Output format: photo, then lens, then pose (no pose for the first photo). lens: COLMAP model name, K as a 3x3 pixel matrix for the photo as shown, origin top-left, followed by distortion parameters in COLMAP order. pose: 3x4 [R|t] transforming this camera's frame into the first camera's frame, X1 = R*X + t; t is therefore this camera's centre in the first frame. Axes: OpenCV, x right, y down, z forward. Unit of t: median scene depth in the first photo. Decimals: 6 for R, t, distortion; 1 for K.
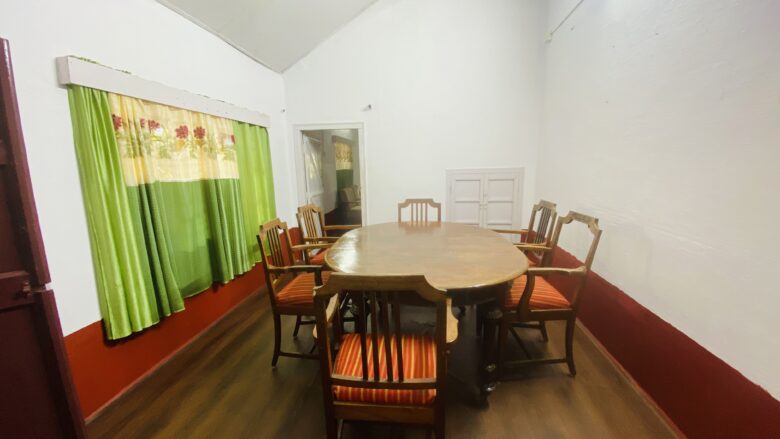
lens RADIAL K [[316.2, 0, 390.0], [0, 316.2, 219.5], [0, 0, 1]] dist [0.031435, -0.034371]
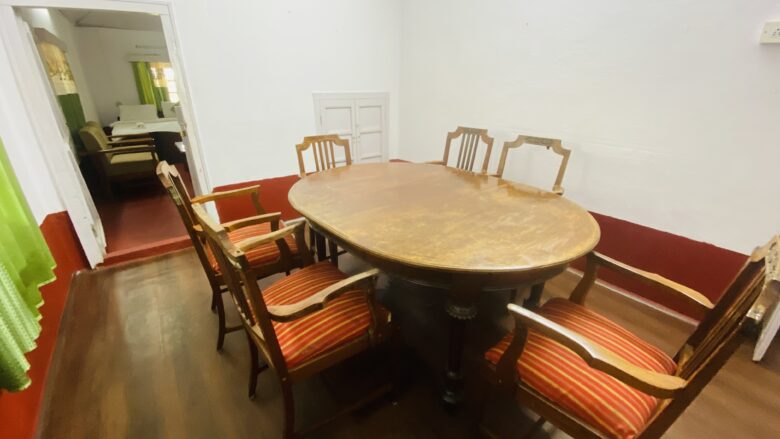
lens RADIAL K [[316.2, 0, 390.0], [0, 316.2, 219.5], [0, 0, 1]] dist [0.031435, -0.034371]
pose [[0.704795, -0.253448, 0.662592, -0.328038], [0.108690, 0.961554, 0.252191, -0.046529], [-0.701035, -0.105726, 0.705246, 0.354119]]
